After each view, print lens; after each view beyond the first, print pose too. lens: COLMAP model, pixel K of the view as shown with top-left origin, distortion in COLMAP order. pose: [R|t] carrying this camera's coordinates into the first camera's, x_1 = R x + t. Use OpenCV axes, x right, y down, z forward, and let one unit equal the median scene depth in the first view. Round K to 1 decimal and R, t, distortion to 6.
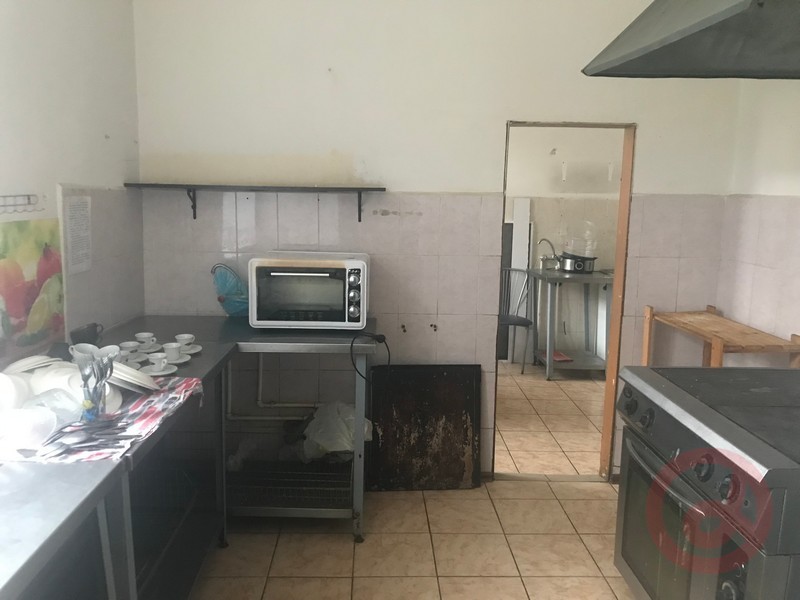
lens RADIAL K [[643.7, 0, 398.4], [0, 643.7, 295.8], [0, 0, 1]] dist [0.024805, -0.041229]
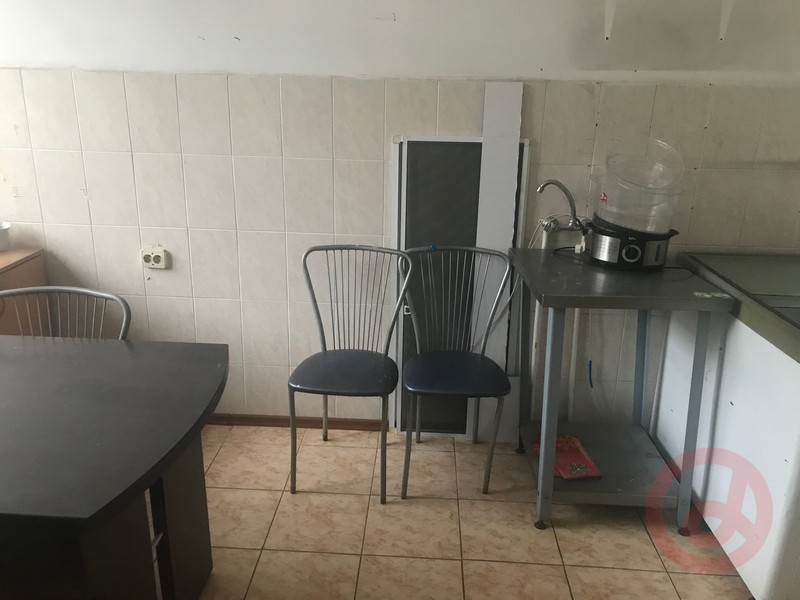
lens RADIAL K [[643.7, 0, 398.4], [0, 643.7, 295.8], [0, 0, 1]] dist [0.024805, -0.041229]
pose [[0.997720, 0.016698, -0.065384, 0.152641], [-0.005266, 0.985215, 0.171244, -0.085778], [0.067277, -0.170510, 0.983057, 0.555476]]
